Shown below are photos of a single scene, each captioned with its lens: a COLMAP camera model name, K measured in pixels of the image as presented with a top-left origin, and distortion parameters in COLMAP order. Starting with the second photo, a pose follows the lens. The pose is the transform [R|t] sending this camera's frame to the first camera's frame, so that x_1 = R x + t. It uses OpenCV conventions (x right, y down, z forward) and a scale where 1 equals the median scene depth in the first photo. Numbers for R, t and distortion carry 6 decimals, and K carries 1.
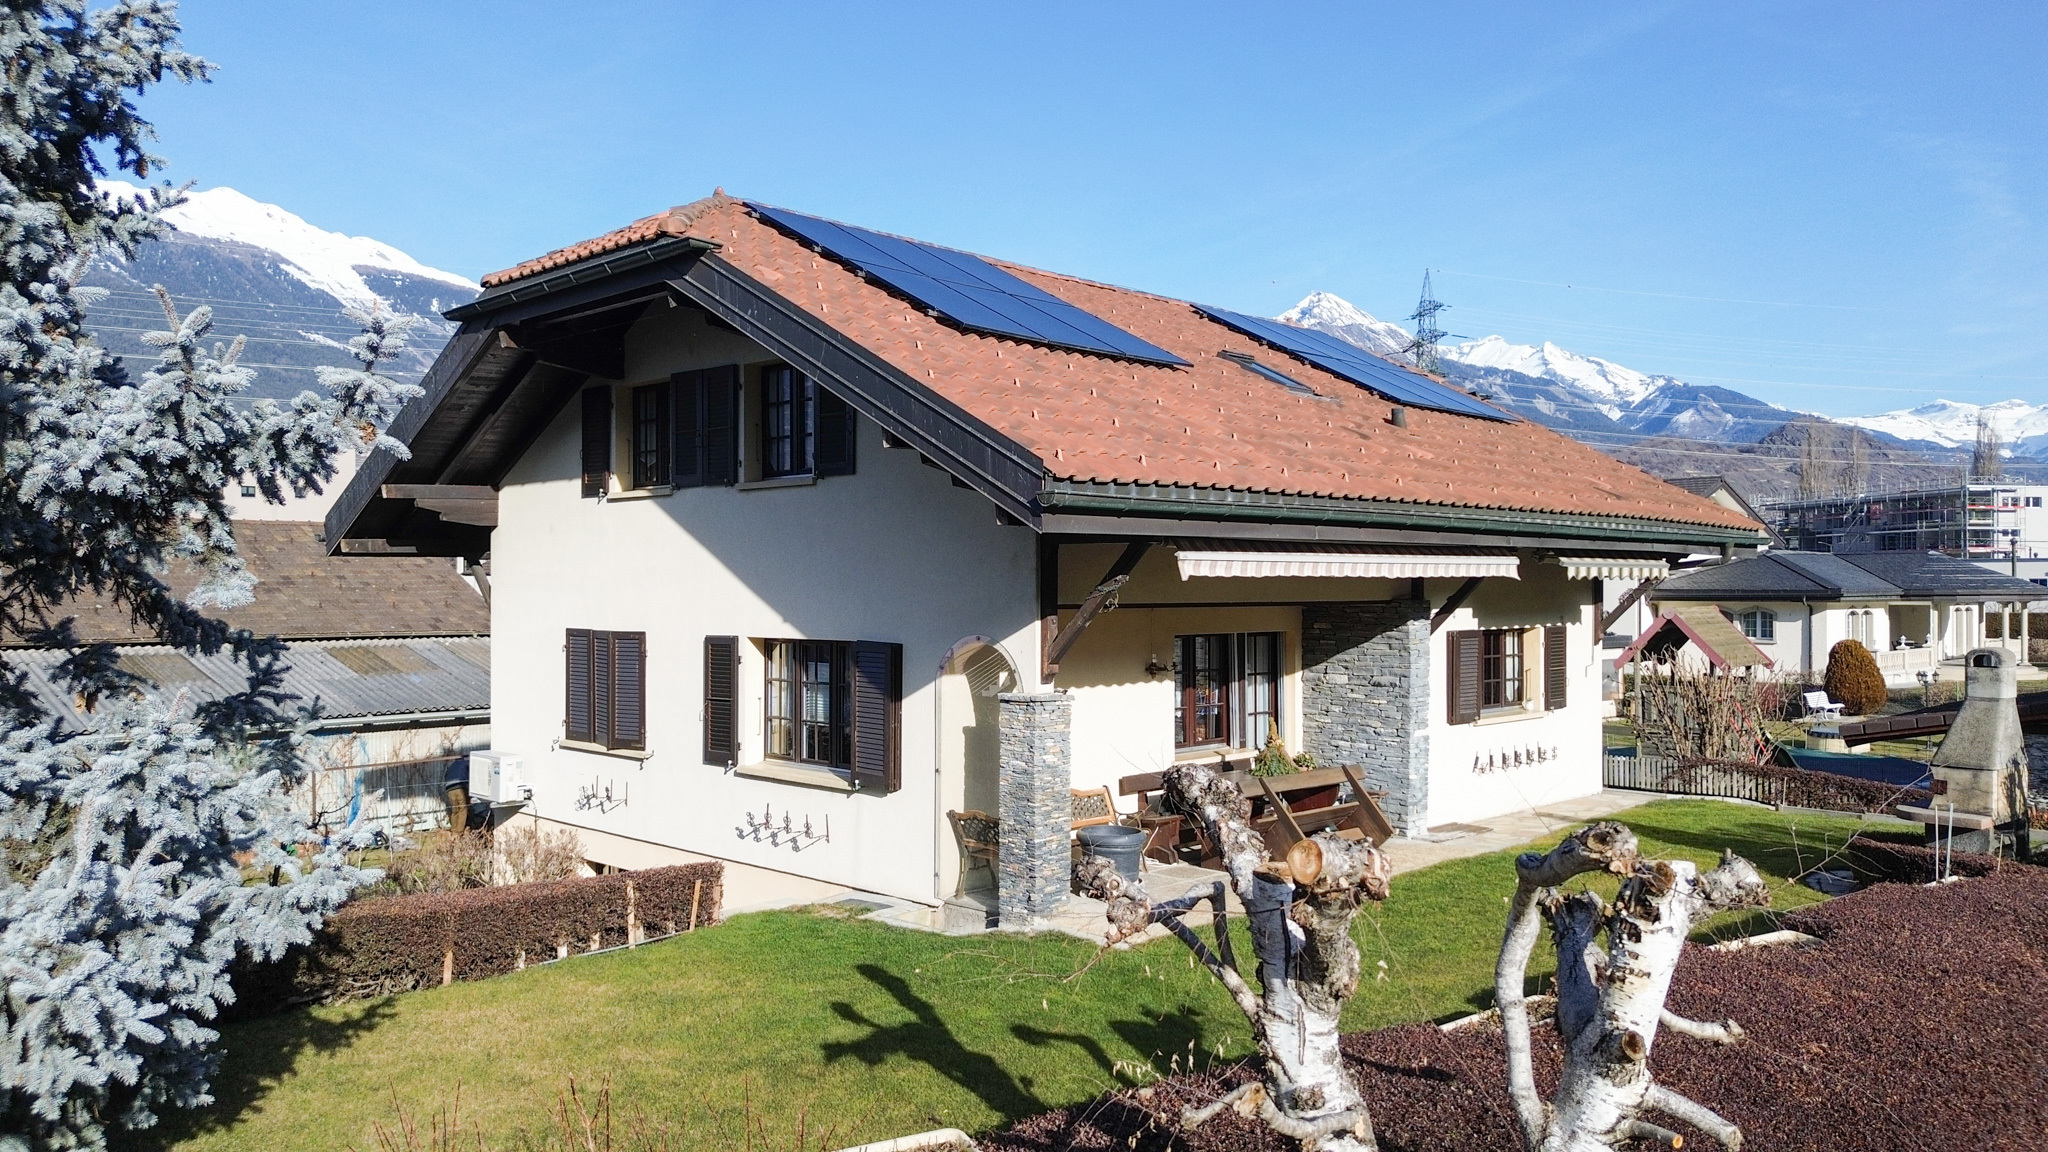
lens RADIAL K [[1458.3, 0, 1014.6], [0, 1458.3, 580.0], [0, 0, 1]] dist [0.072146, -0.069899]
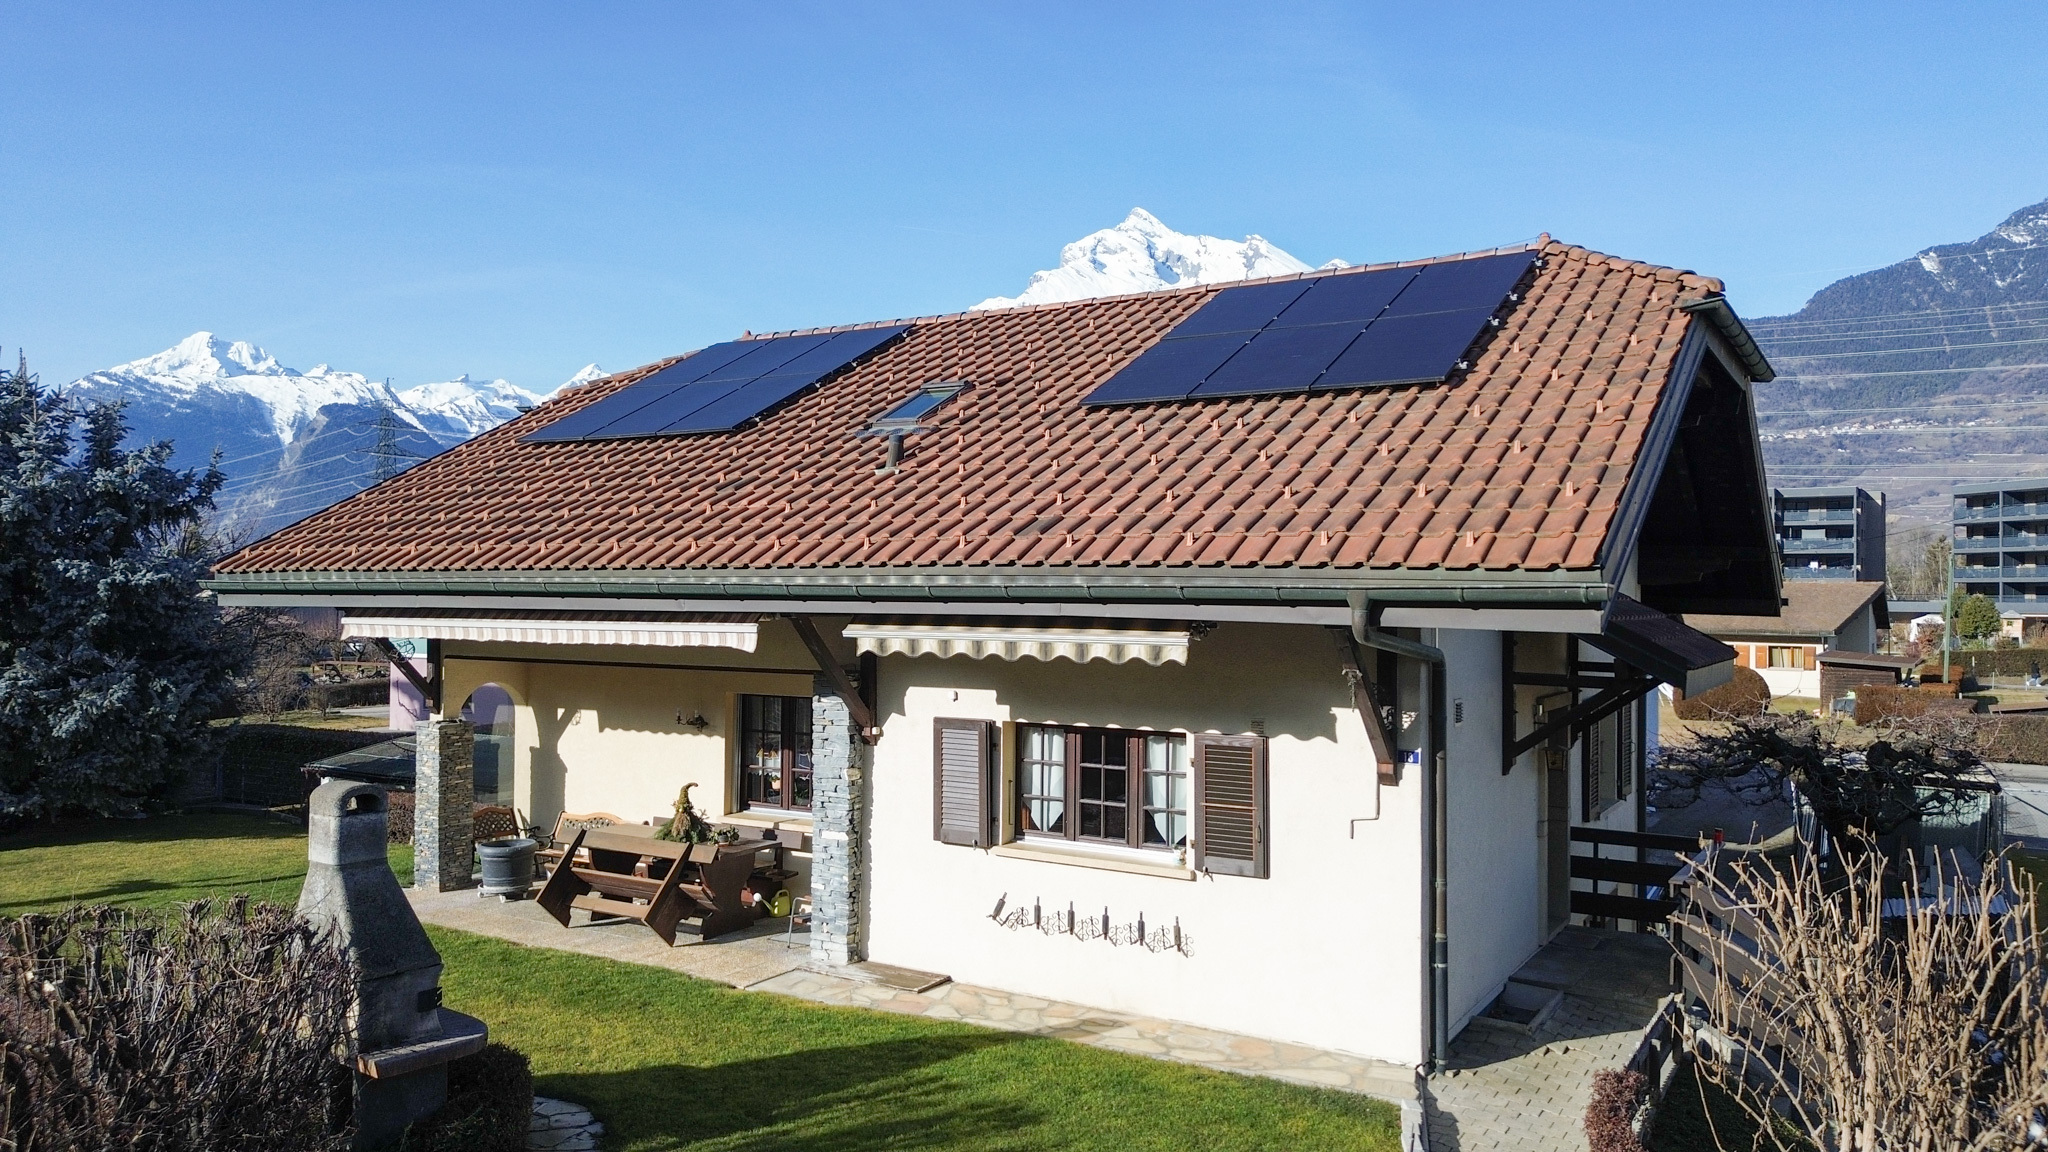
lens RADIAL K [[1448.3, 0, 1024.0], [0, 1448.3, 576.0], [0, 0, 1]] dist [0.067275, -0.070456]
pose [[0.231016, -0.009586, -0.972903, 1.113490], [-0.004594, 0.999930, -0.010943, -0.032932], [0.972939, 0.006997, 0.230955, 0.934982]]
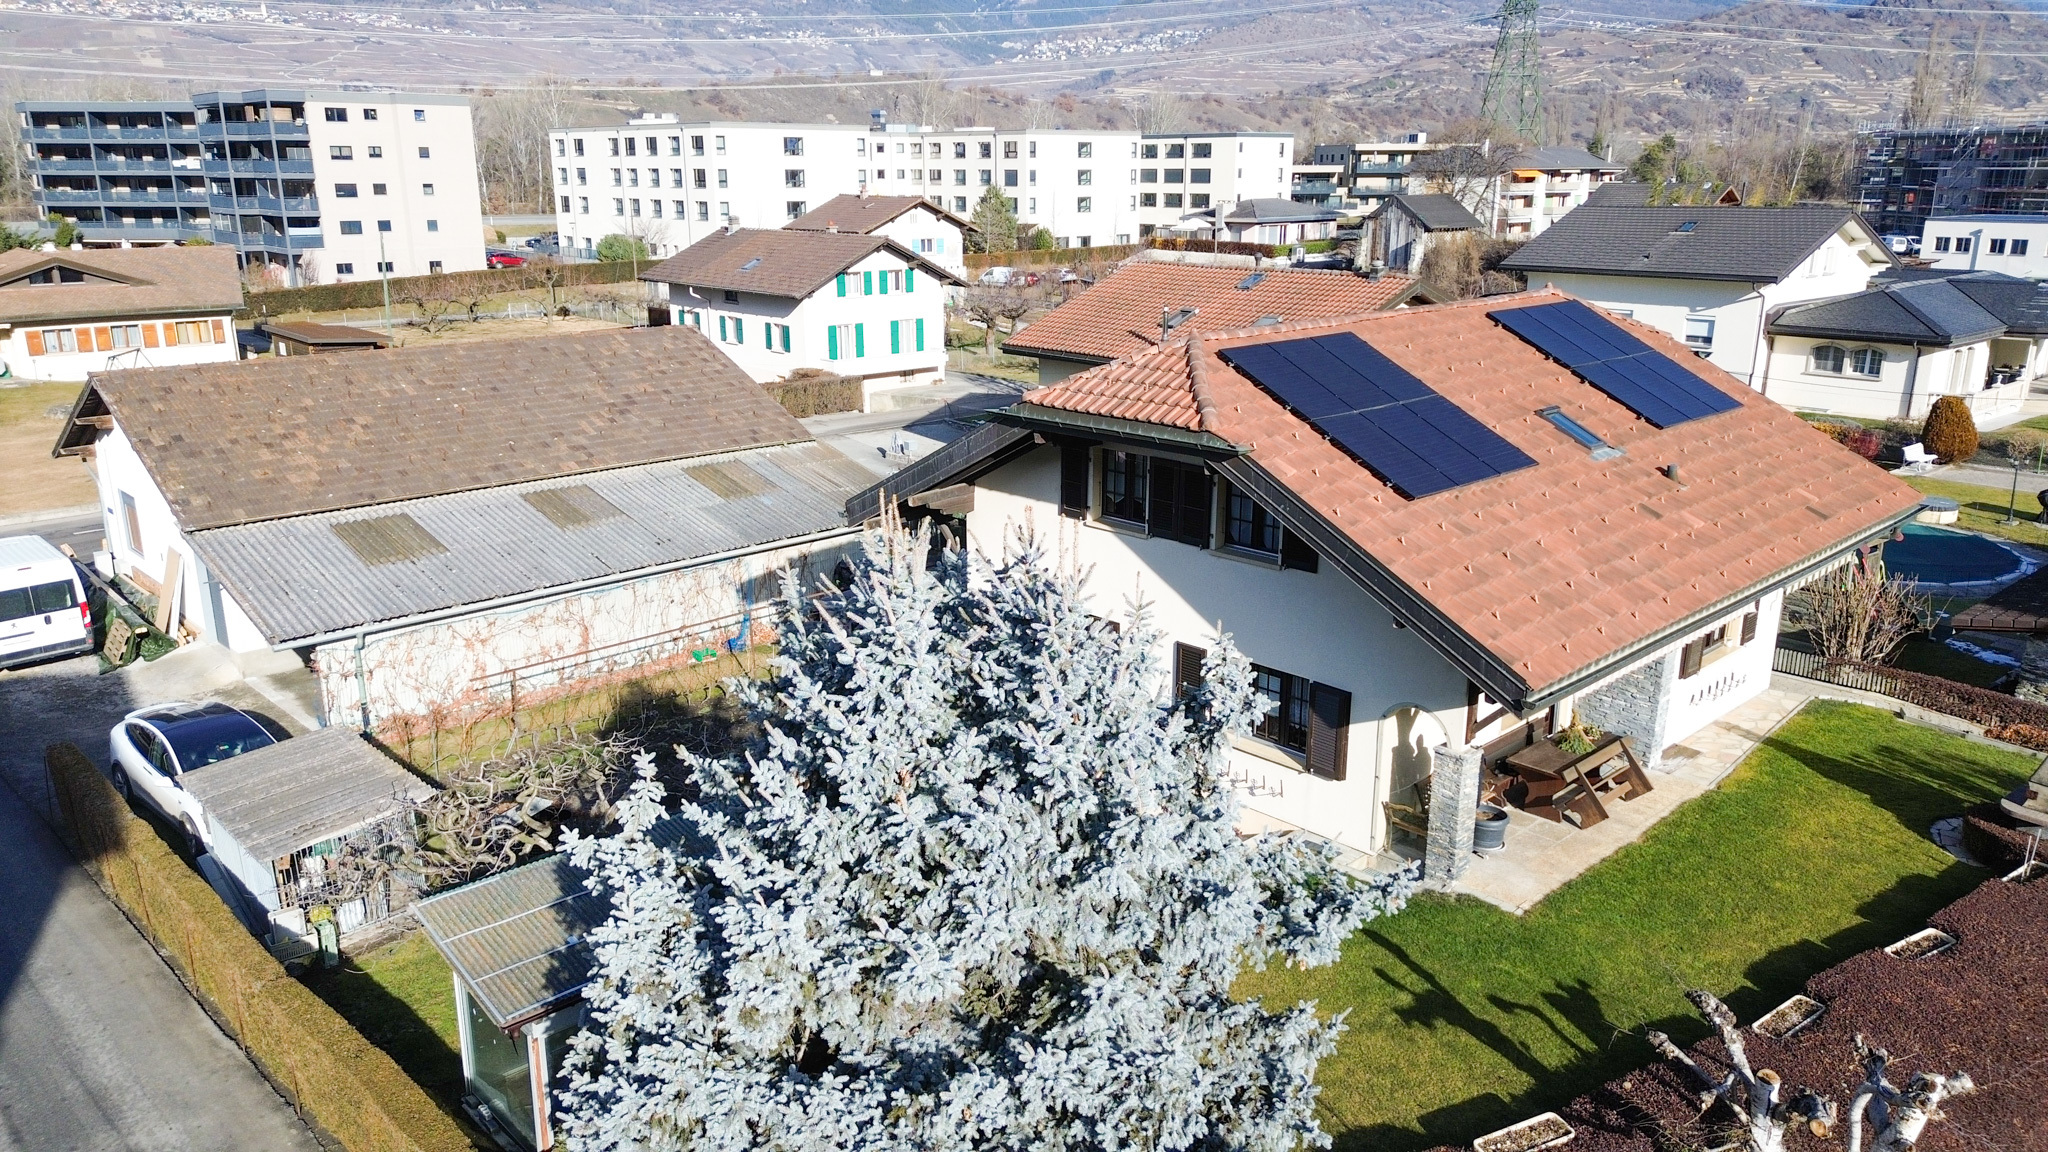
lens RADIAL K [[1451.7, 0, 1011.7], [0, 1451.7, 577.1], [0, 0, 1]] dist [0.079933, -0.072327]
pose [[0.999568, 0.007006, -0.028561, -0.329755], [0.001106, 0.961558, 0.274598, -0.415795], [0.029387, -0.274511, 0.961135, -0.378572]]
